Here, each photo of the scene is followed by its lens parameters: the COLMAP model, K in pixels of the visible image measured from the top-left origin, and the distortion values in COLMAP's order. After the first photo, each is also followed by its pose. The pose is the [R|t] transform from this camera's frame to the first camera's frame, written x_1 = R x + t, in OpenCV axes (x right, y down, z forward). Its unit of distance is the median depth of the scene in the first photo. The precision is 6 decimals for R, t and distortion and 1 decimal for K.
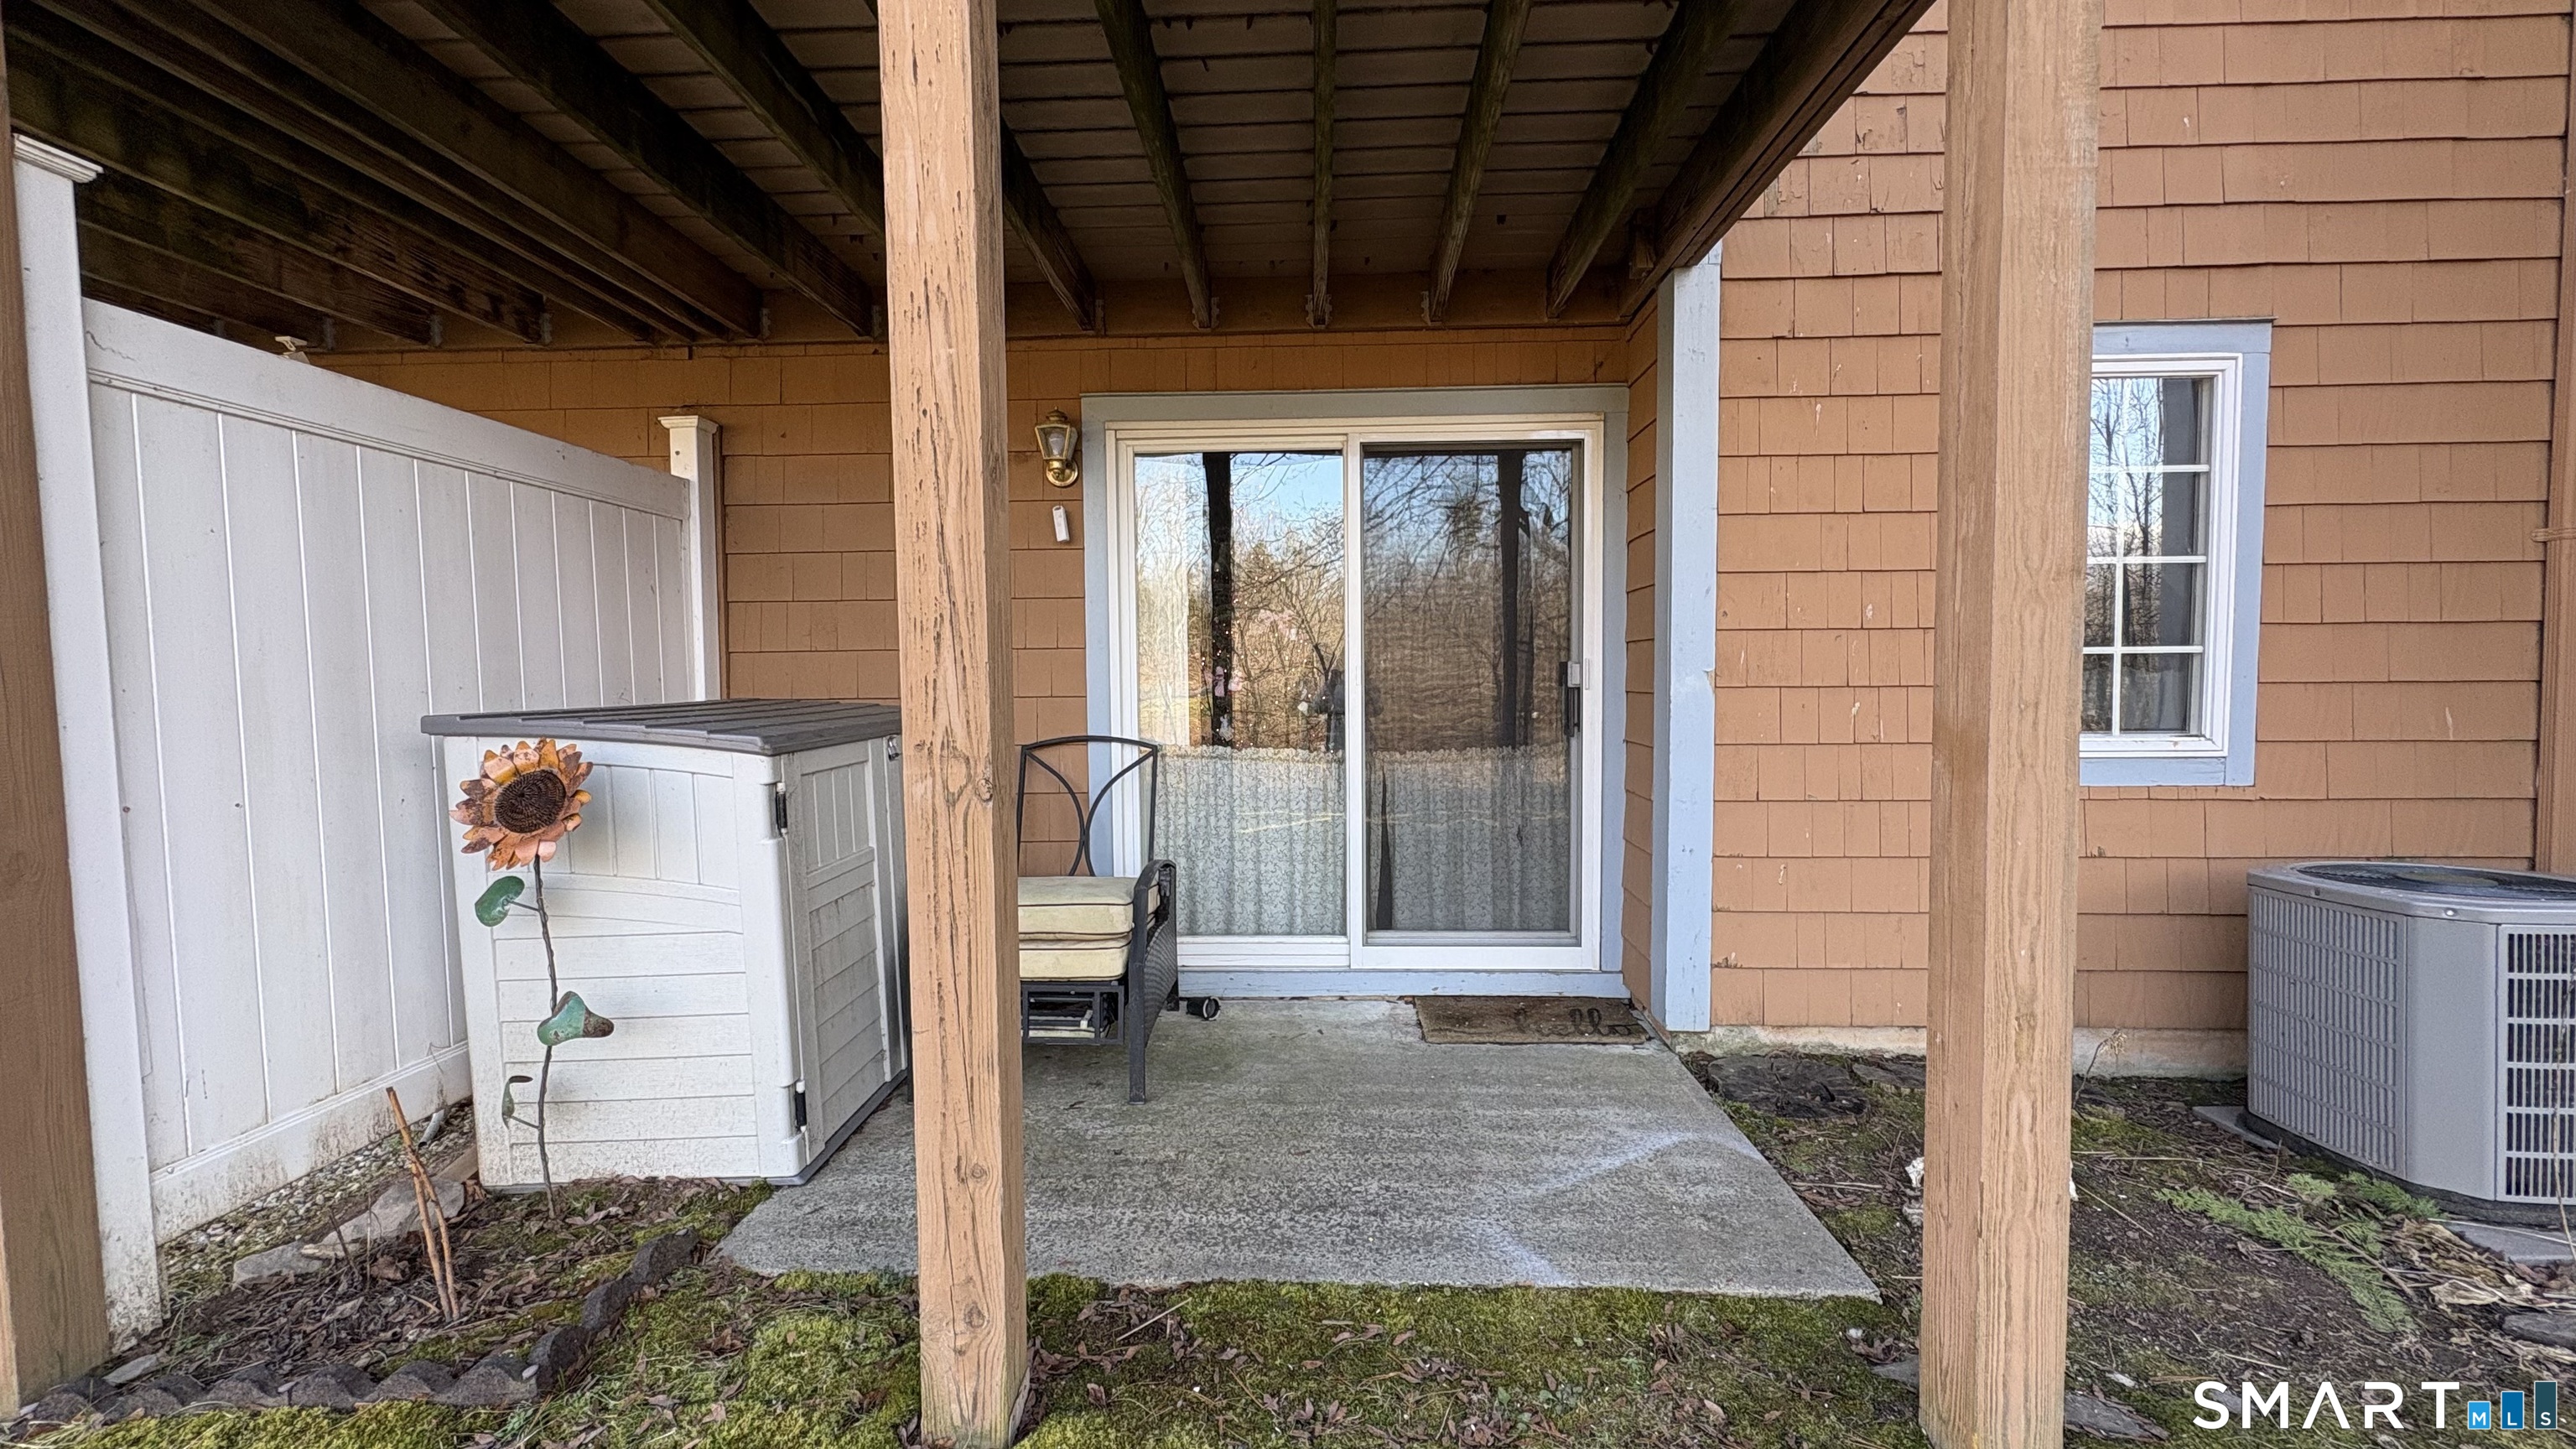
lens RADIAL K [[1025.3, 0, 1285.7], [0, 1025.3, 728.7], [0, 0, 1]] dist [0.000457, 0.000321]
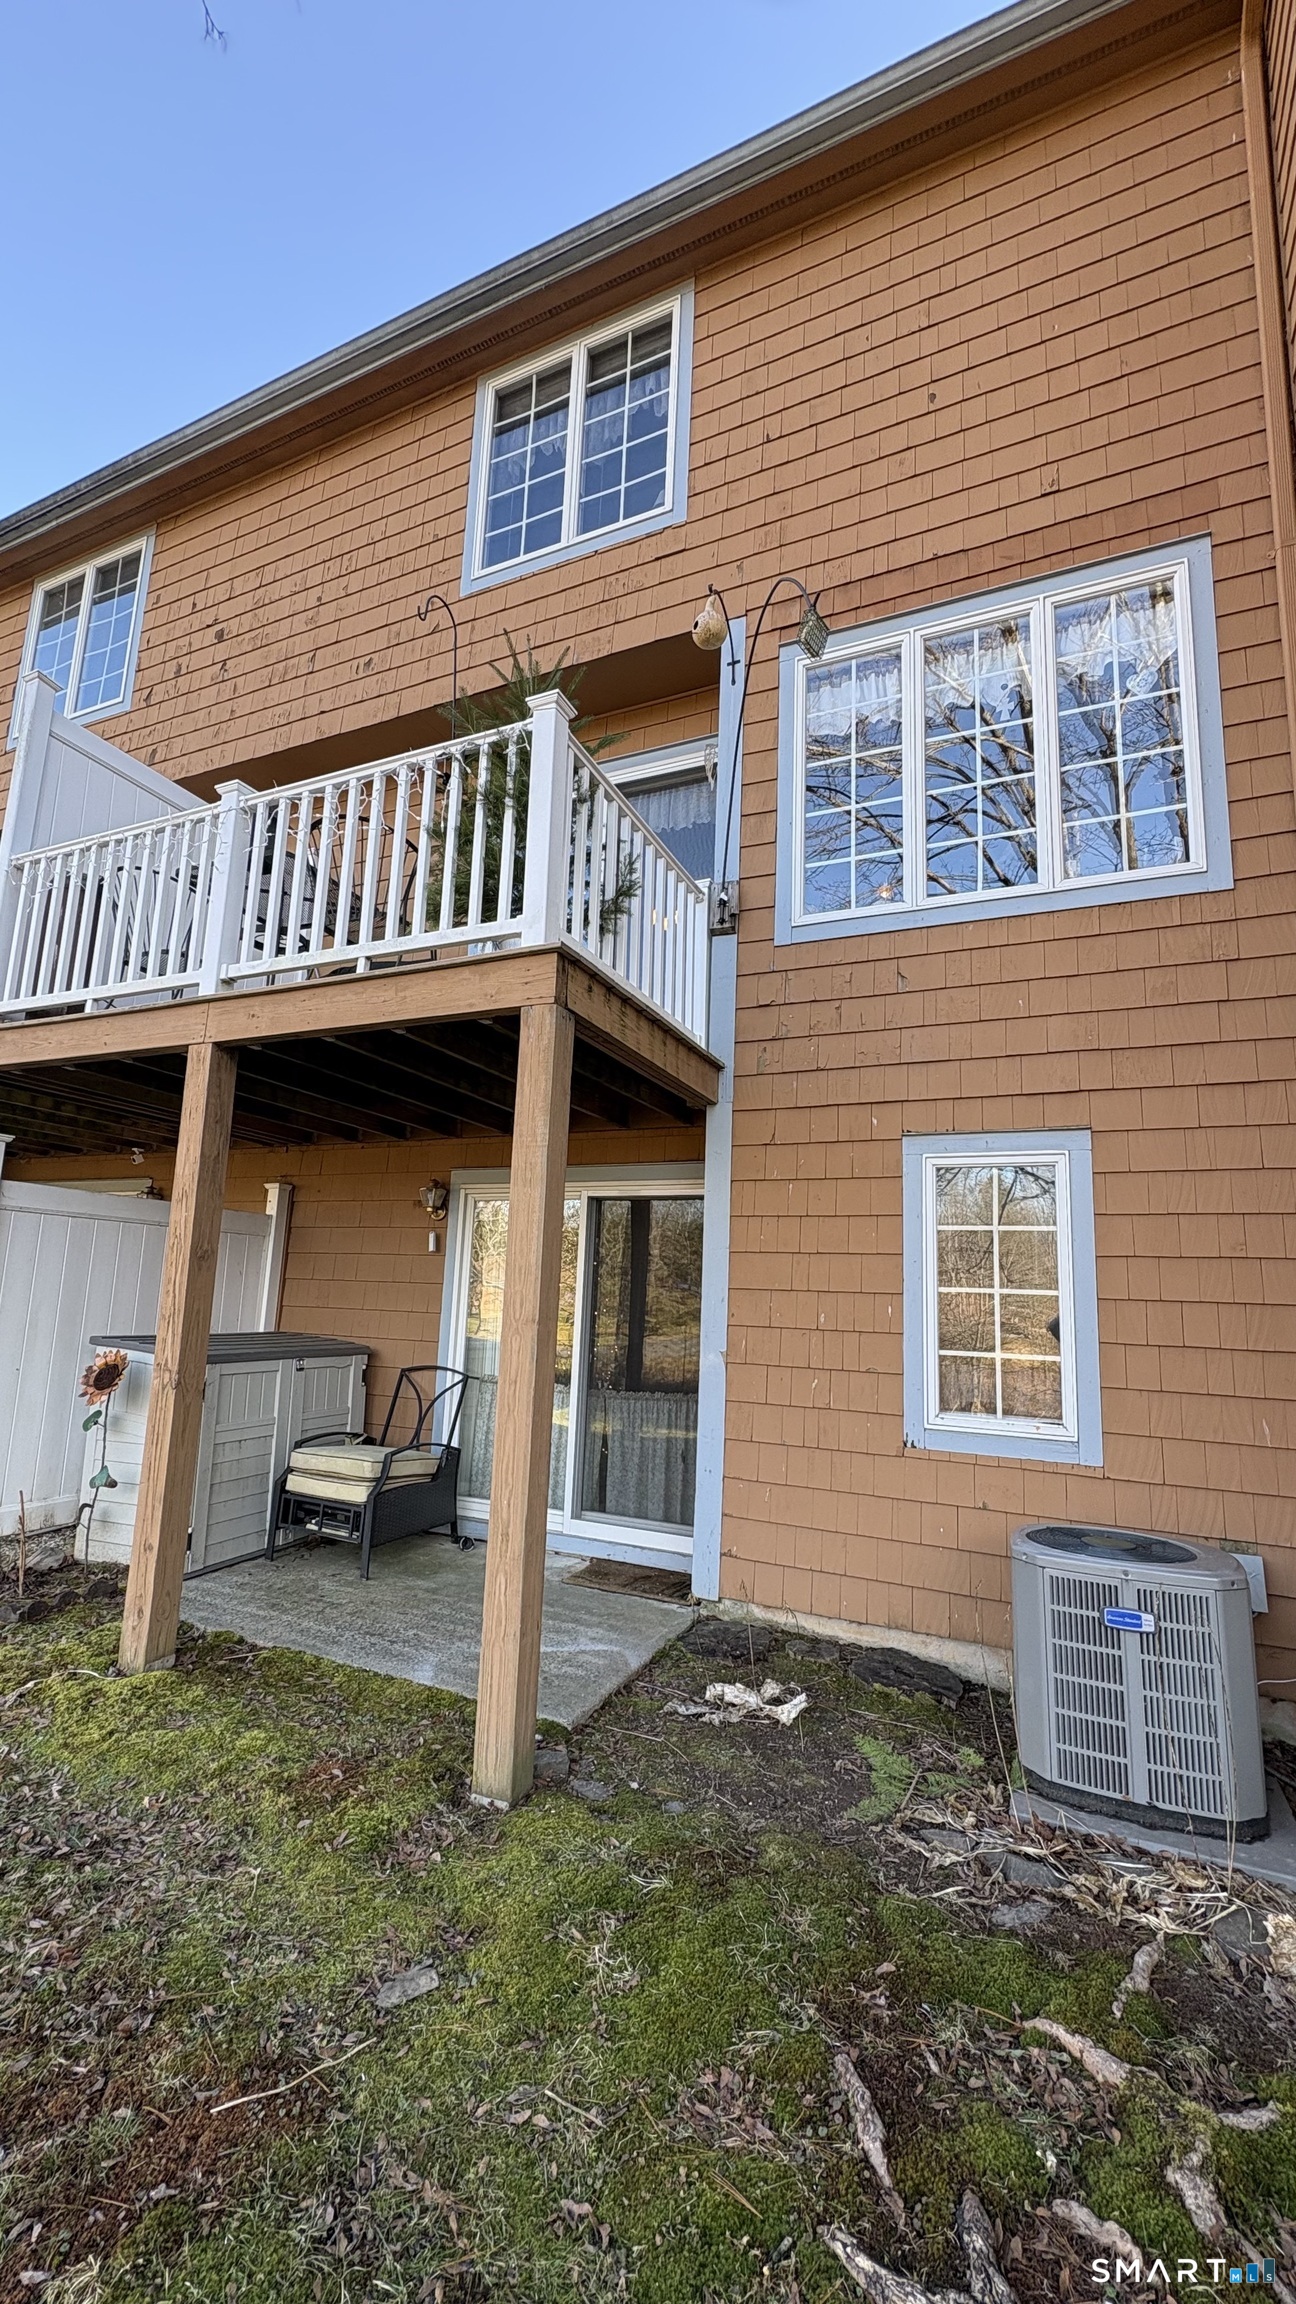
lens RADIAL K [[917.0, 0, 650.3], [0, 917.0, 1157.3], [0, 0, 1]] dist [0.000457, 0.000321]
pose [[0.924249, -0.015241, -0.381486, 0.854764], [-0.067395, 0.976999, -0.202314, -0.055546], [0.375795, 0.212699, 0.901963, -0.366573]]
